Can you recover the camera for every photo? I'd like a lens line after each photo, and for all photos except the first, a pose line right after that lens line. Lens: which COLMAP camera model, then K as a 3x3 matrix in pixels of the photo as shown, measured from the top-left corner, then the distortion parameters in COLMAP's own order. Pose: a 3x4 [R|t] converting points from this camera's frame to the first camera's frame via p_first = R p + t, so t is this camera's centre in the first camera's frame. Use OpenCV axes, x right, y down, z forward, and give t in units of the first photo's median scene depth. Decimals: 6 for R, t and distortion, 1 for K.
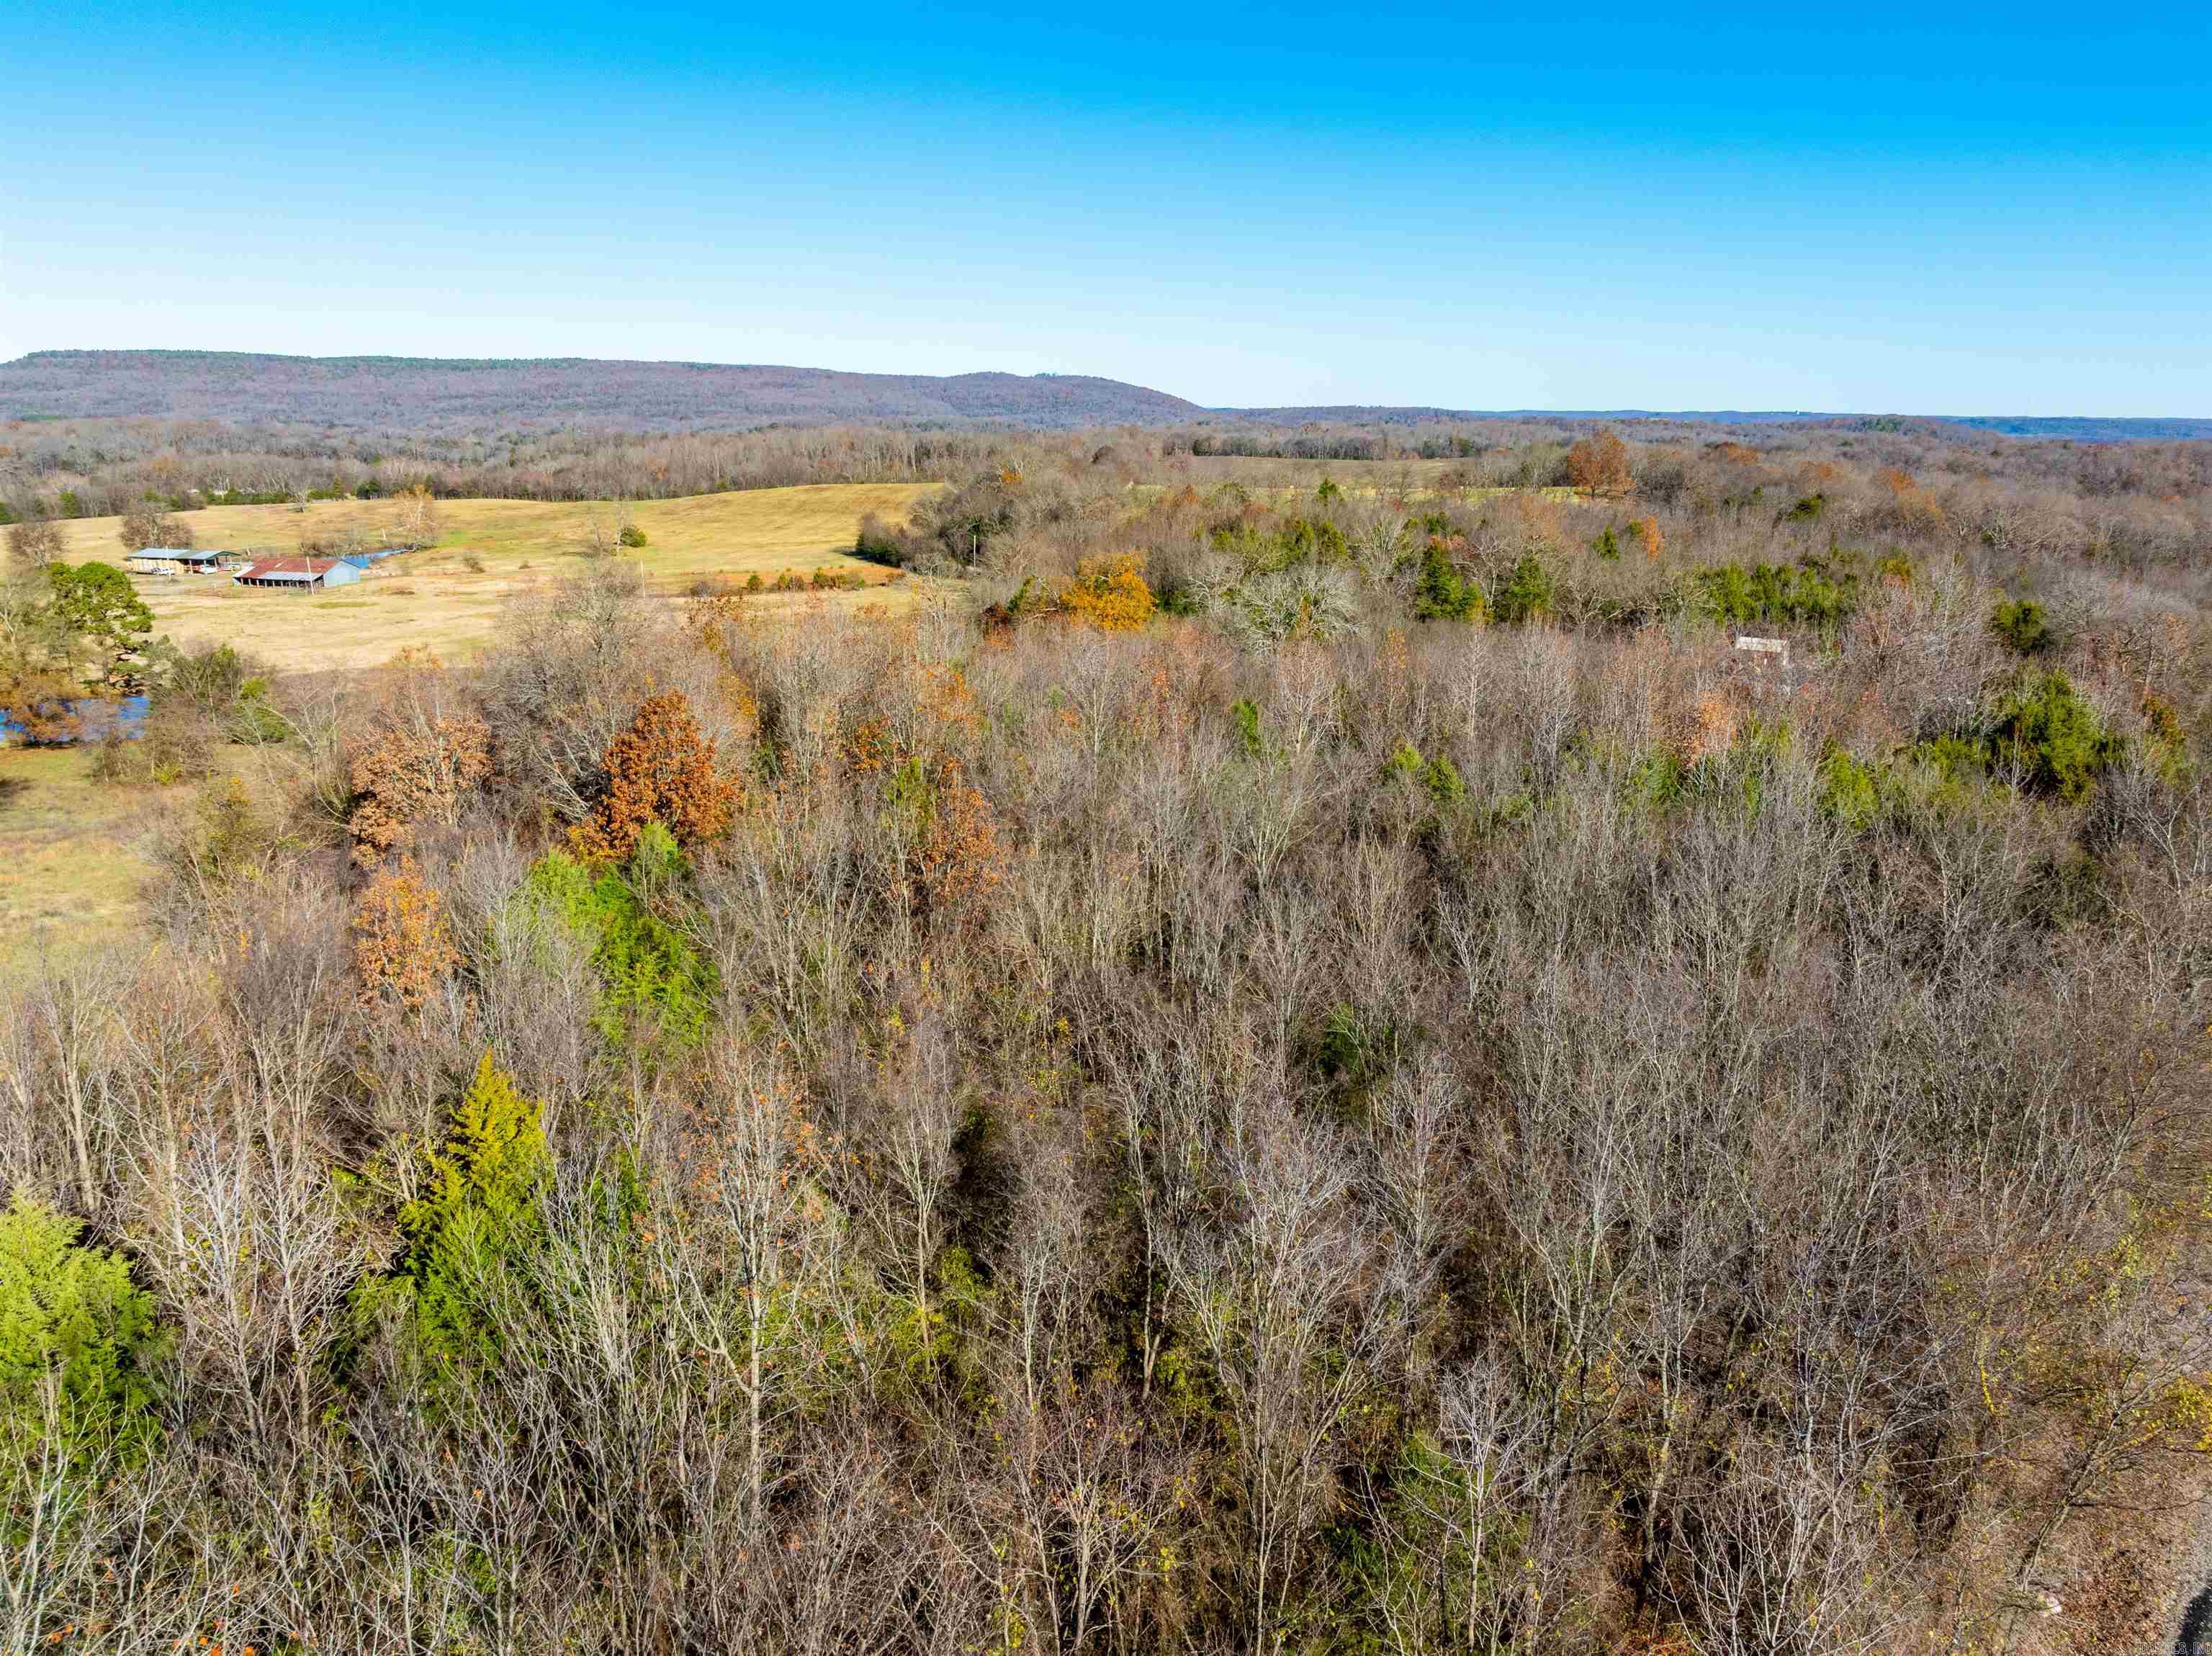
lens RADIAL K [[1568.3, 0, 1118.8], [0, 1568.3, 814.3], [0, 0, 1]] dist [-0.036970, 0.026249]
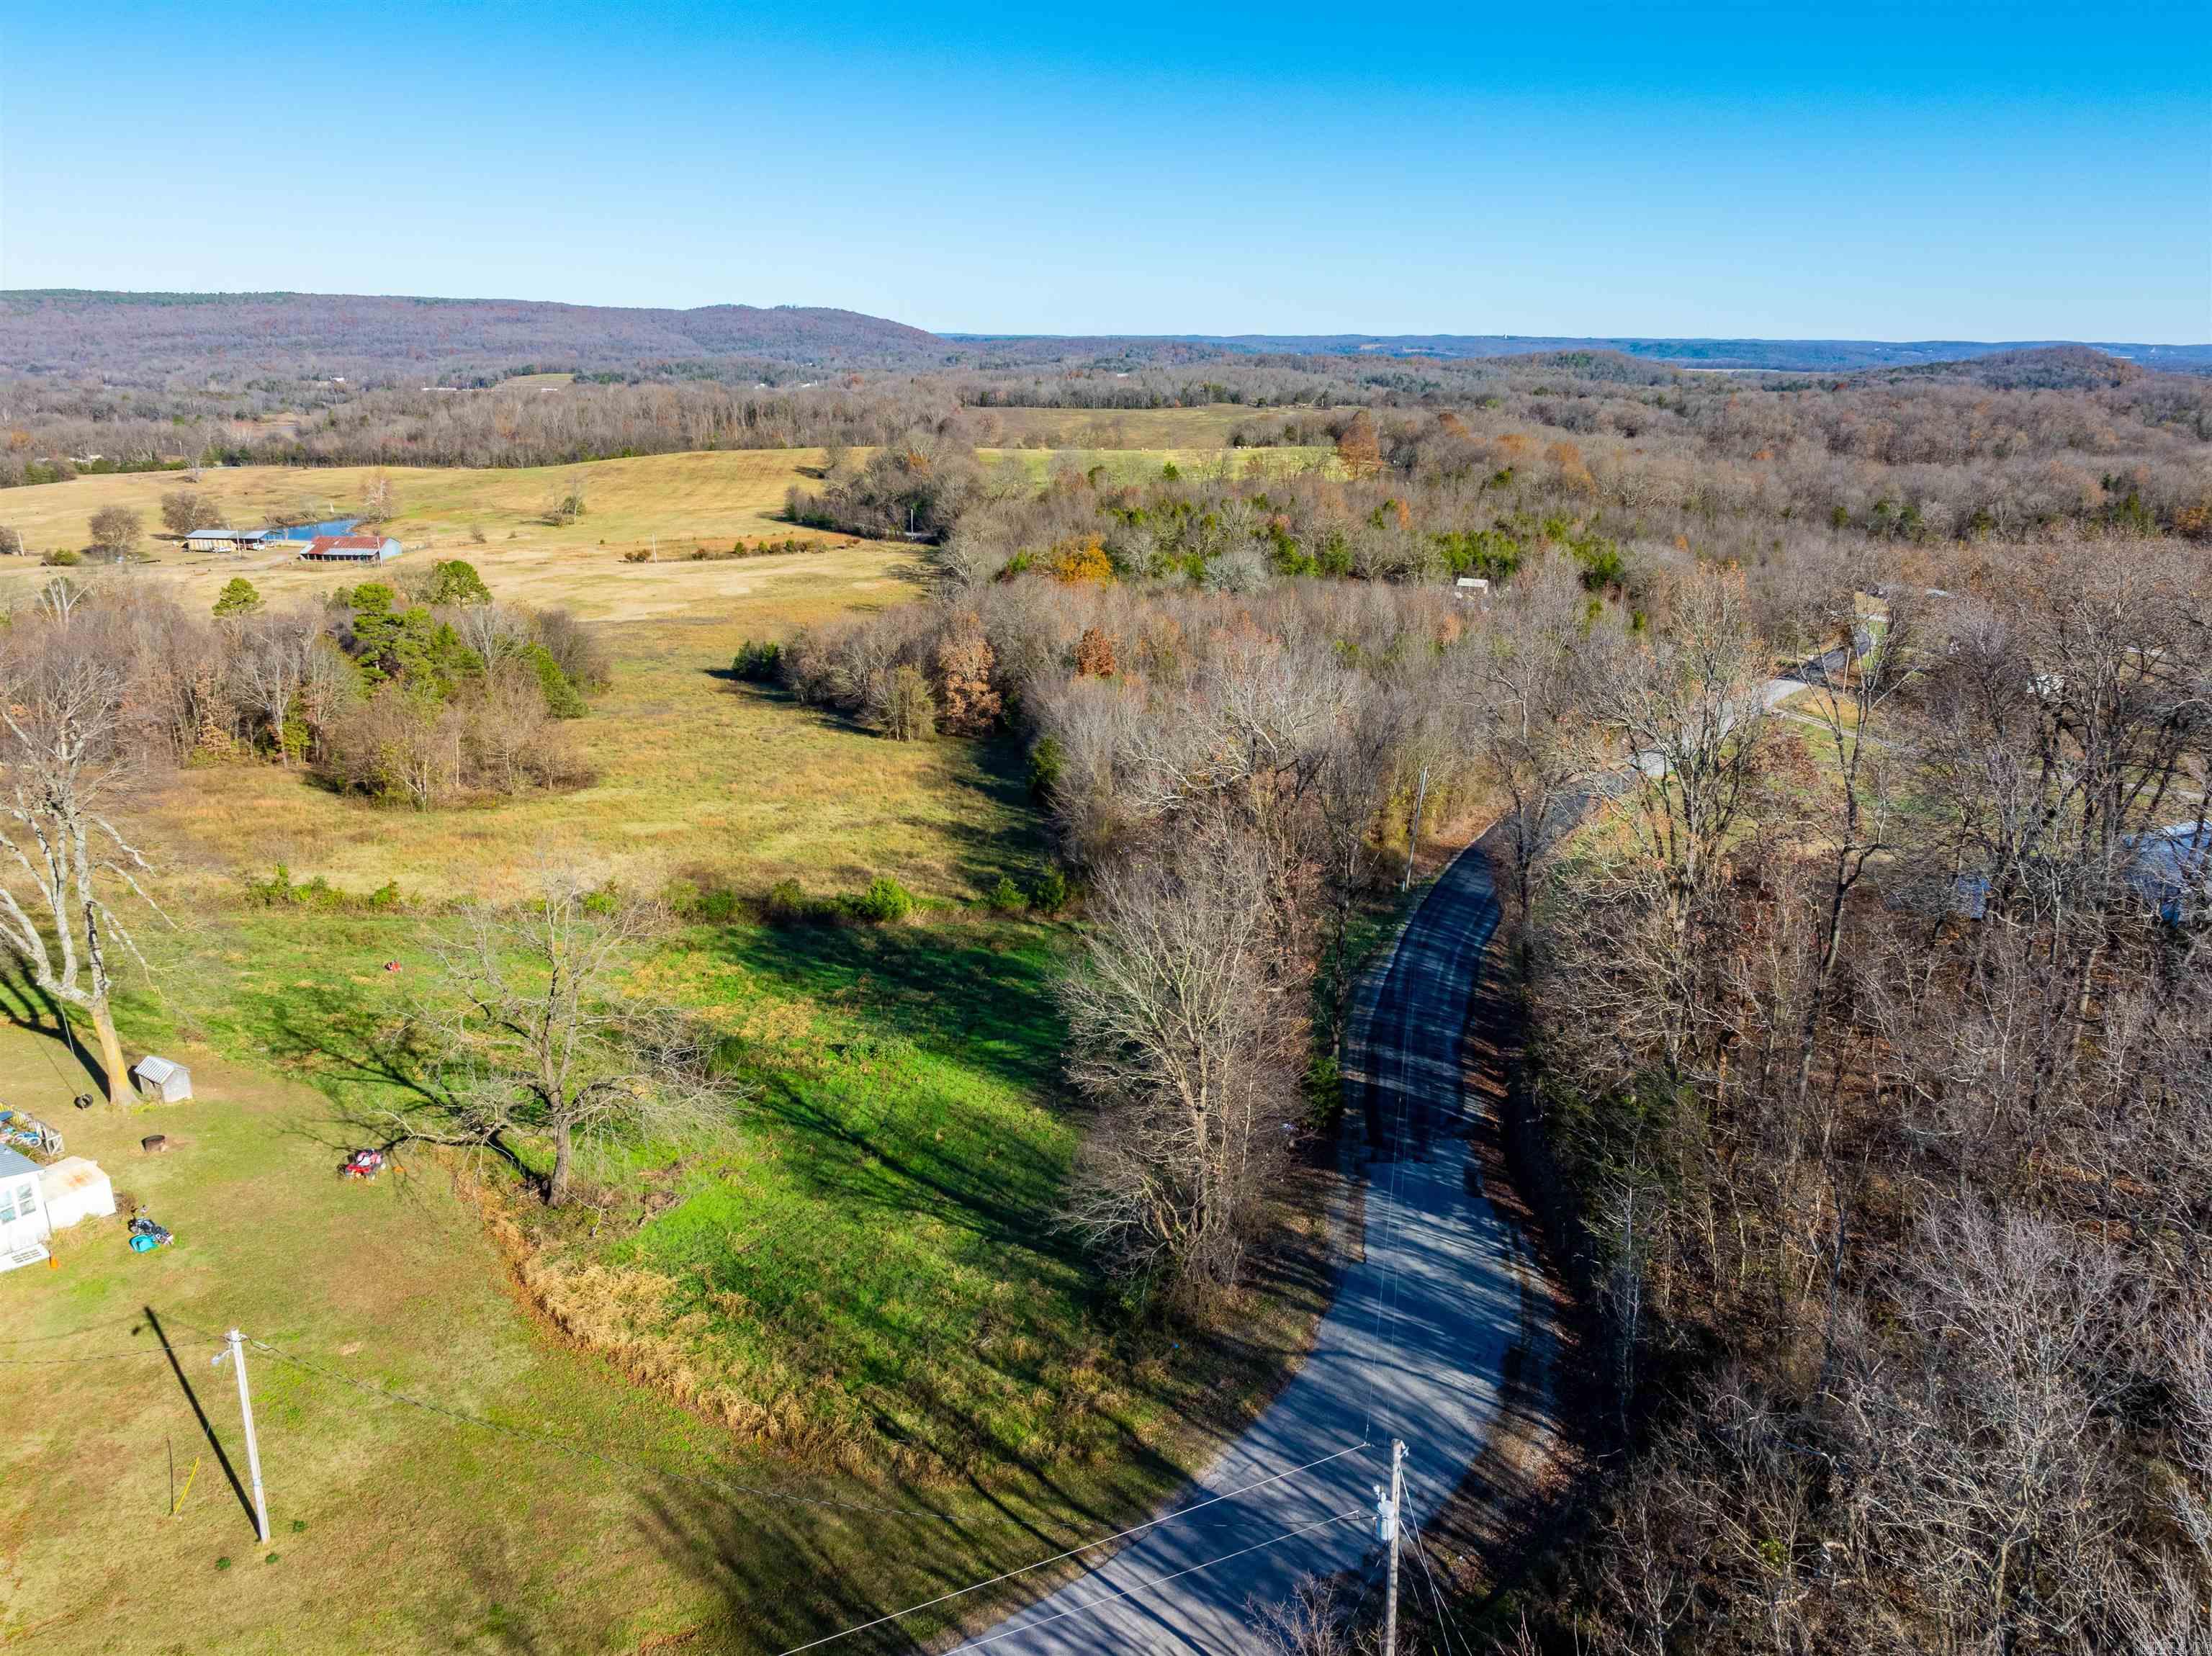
lens RADIAL K [[1568.3, 0, 1118.8], [0, 1568.3, 814.3], [0, 0, 1]] dist [-0.036970, 0.026249]
pose [[0.986071, -0.051346, 0.158200, -0.121027], [0.044054, 0.997814, 0.049265, 0.020367], [-0.160384, -0.041610, 0.986177, -0.304438]]
